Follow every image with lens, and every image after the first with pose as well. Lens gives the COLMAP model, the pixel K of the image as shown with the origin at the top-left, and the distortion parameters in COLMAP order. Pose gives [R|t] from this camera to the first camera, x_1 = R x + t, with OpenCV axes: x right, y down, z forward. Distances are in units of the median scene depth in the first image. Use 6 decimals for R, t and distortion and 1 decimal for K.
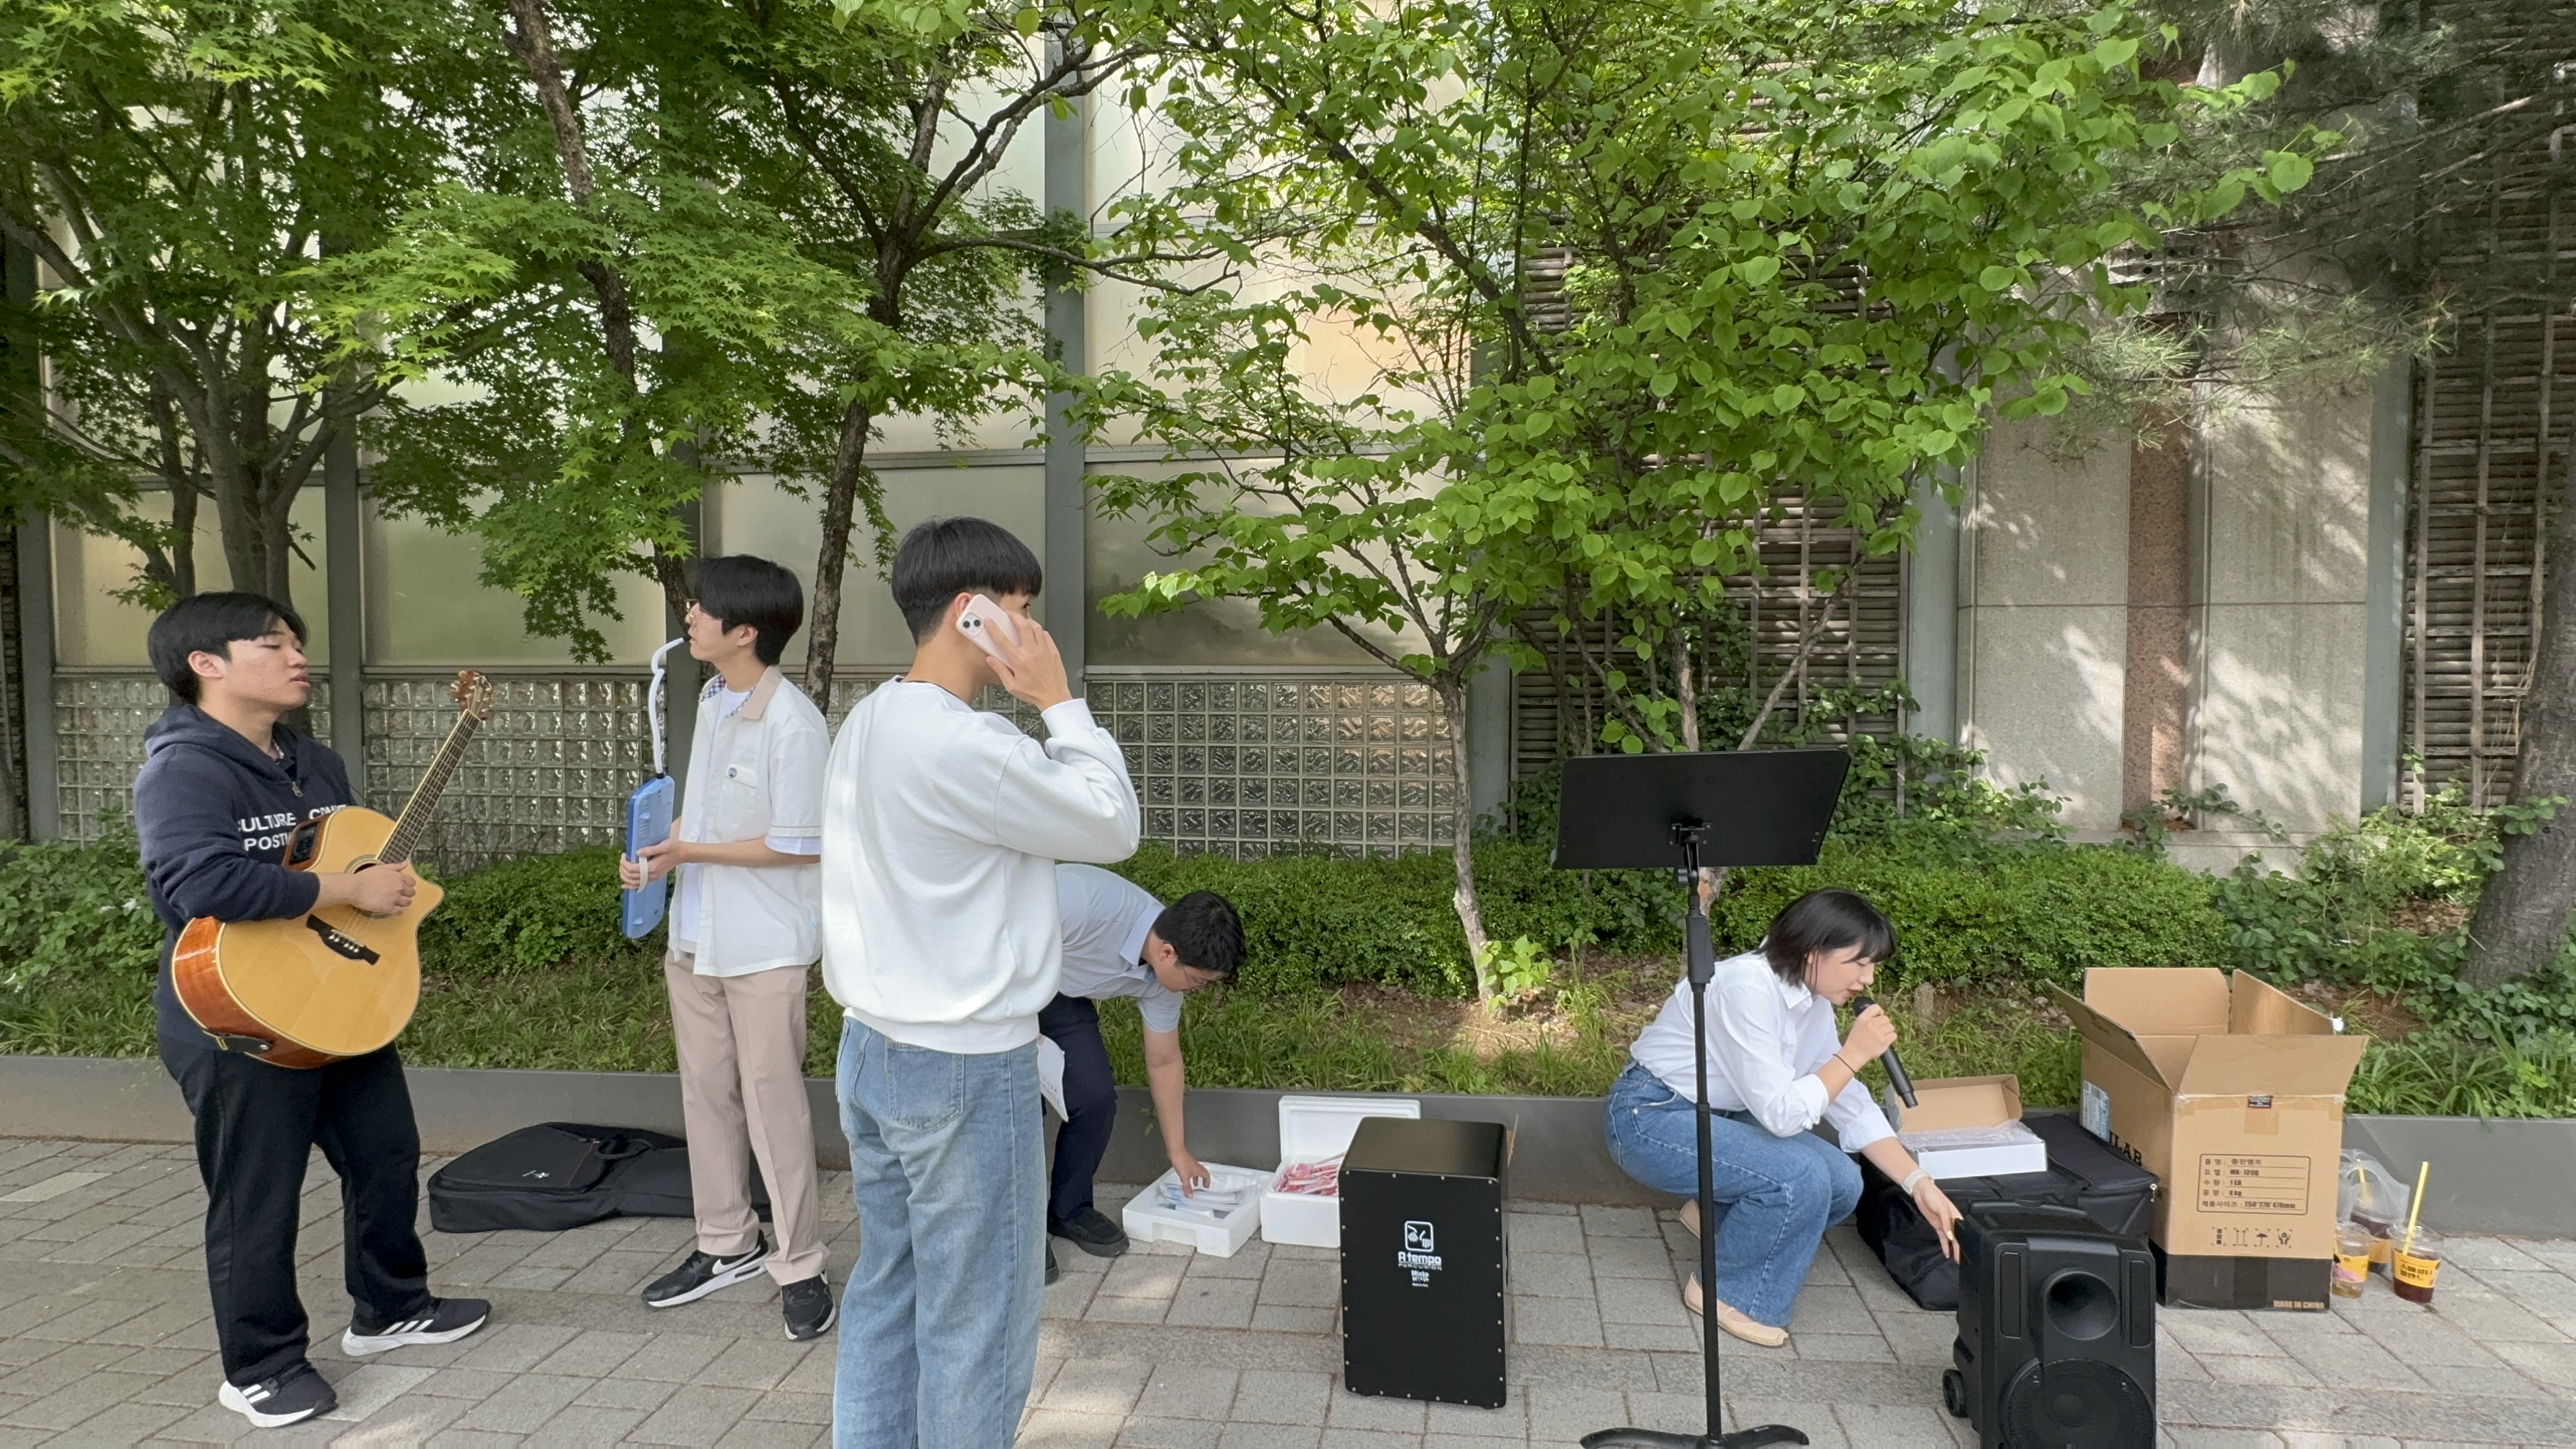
lens RADIAL K [[1199.7, 0, 1304.7], [0, 1199.7, 730.8], [0, 0, 1]] dist [0.004443, 0.000056]
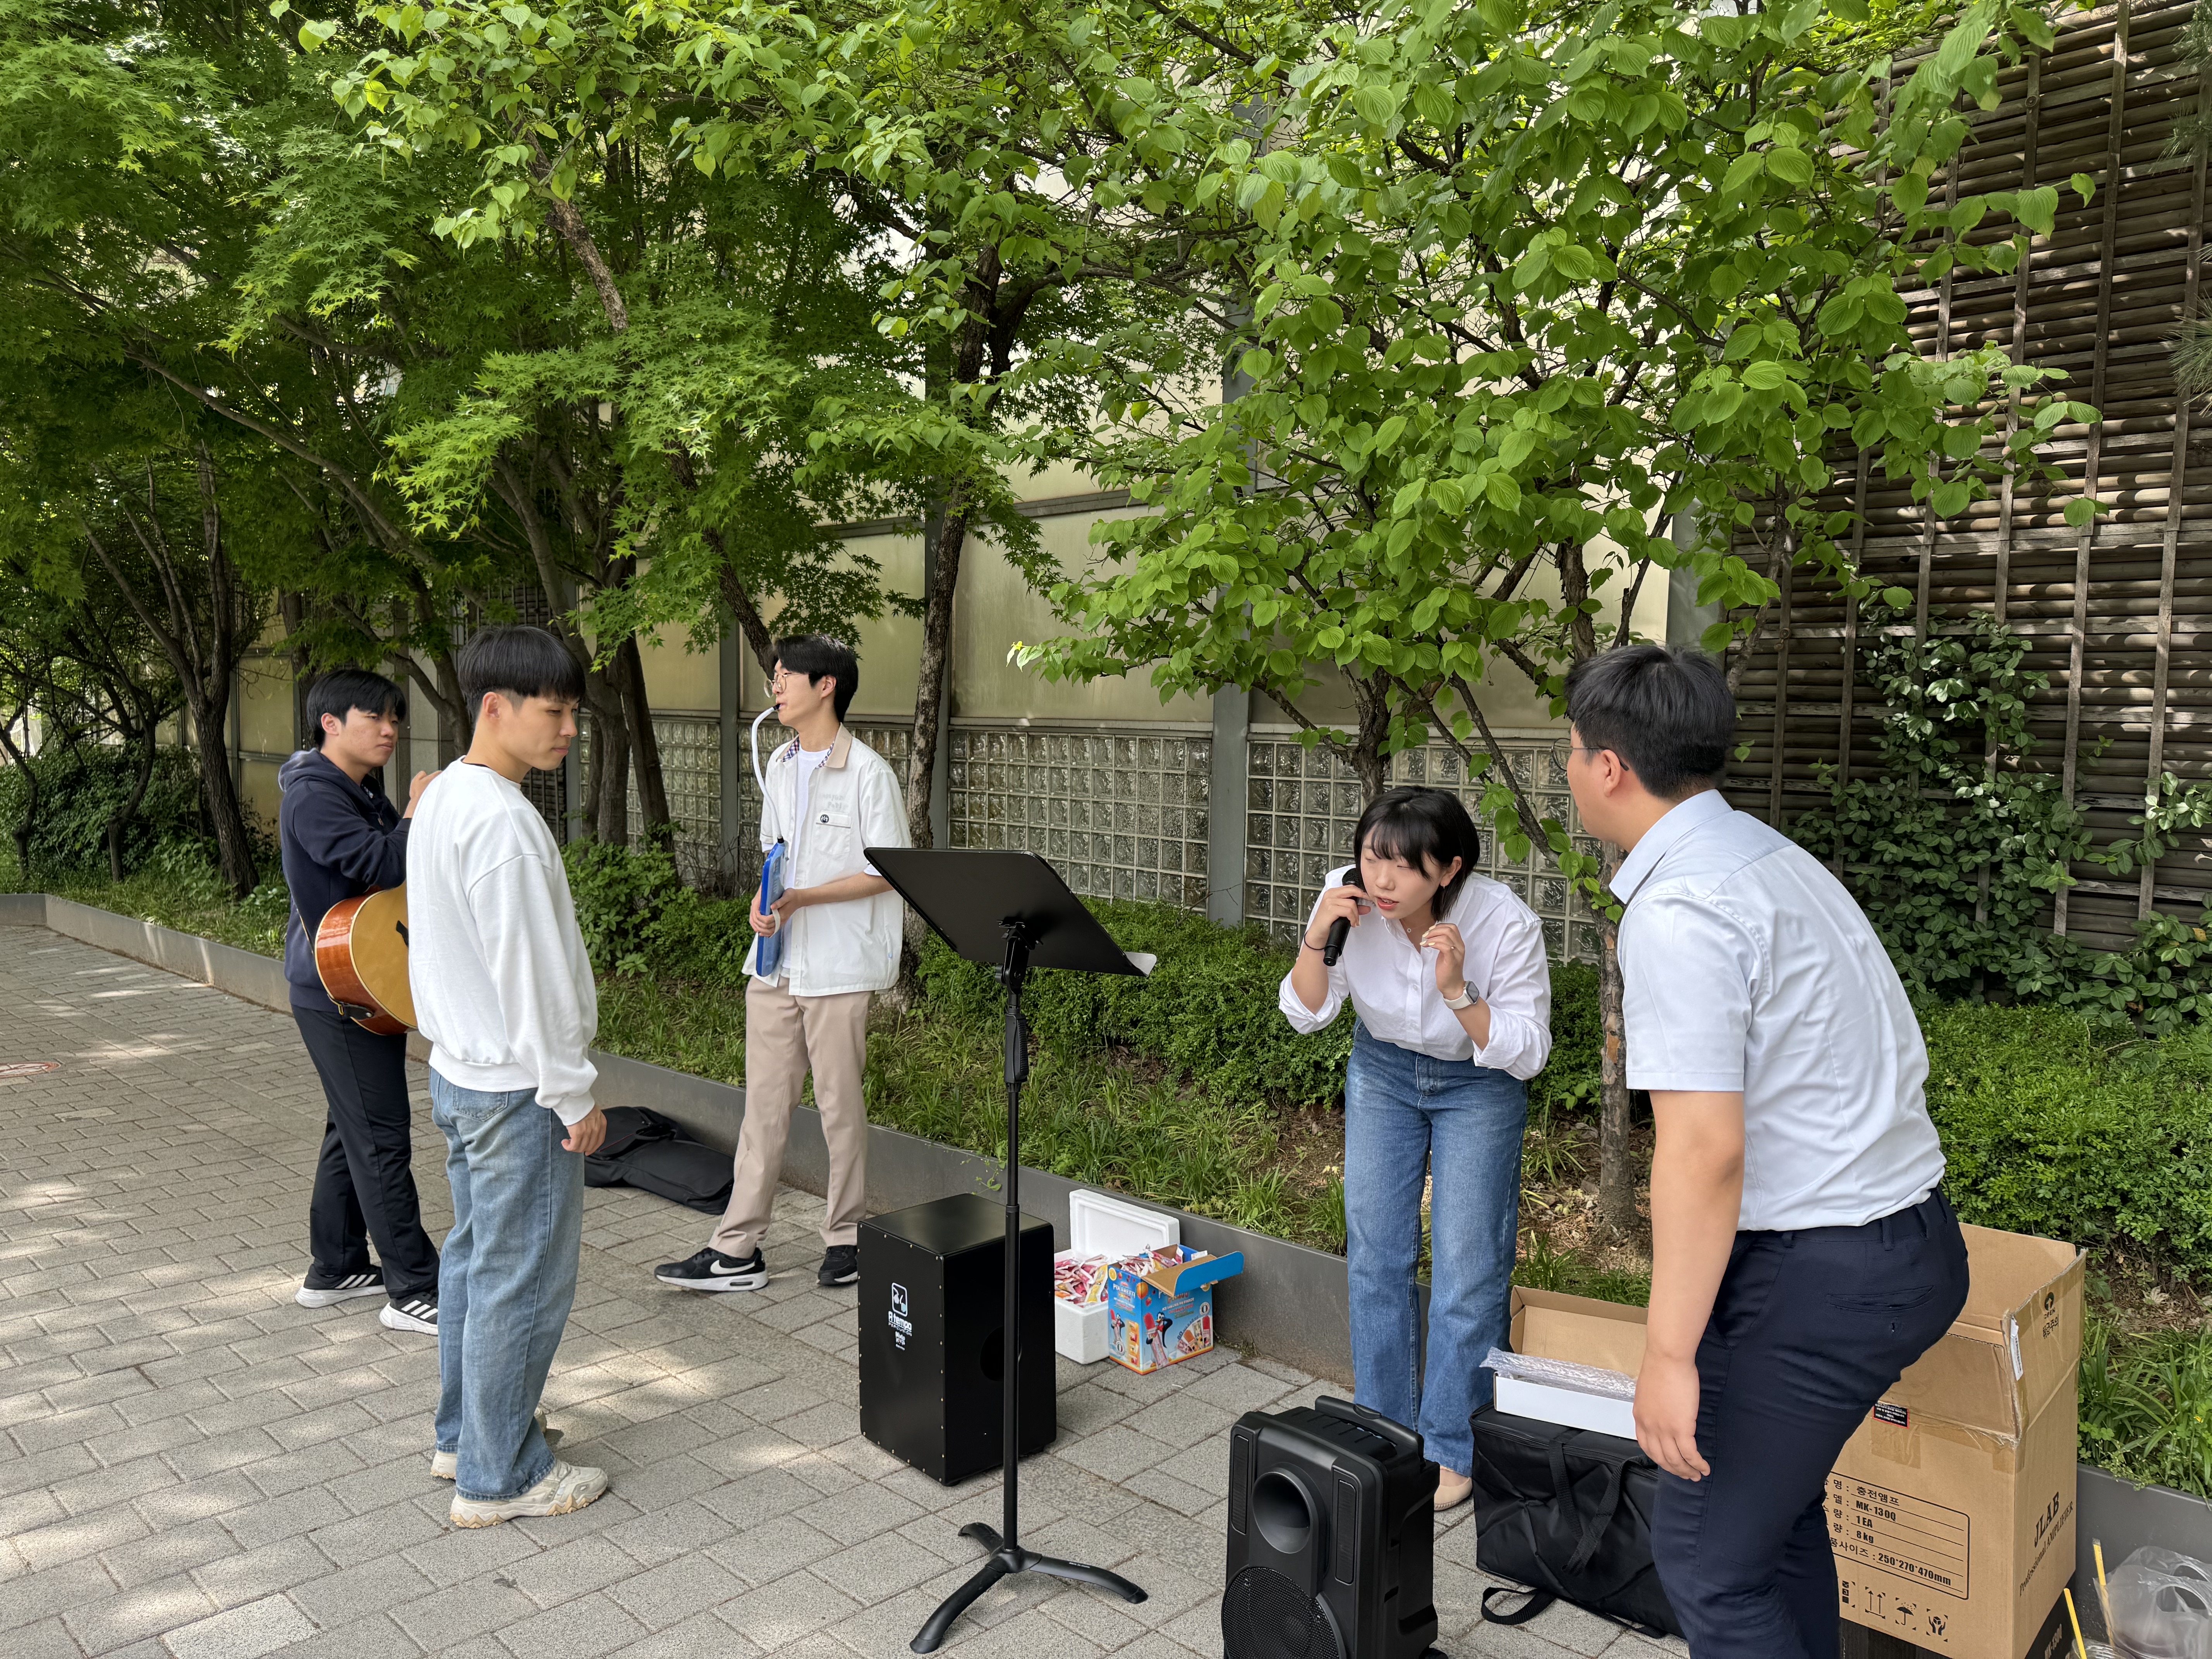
lens RADIAL K [[1585.5, 0, 1104.5], [0, 1585.5, 825.5], [0, 0, 1]] dist [0.052595, -0.052433]
pose [[0.806862, 0.053603, -0.588303, 0.580789], [-0.037477, 0.998513, 0.039579, -0.028543], [0.589550, -0.009887, 0.807671, -0.002624]]
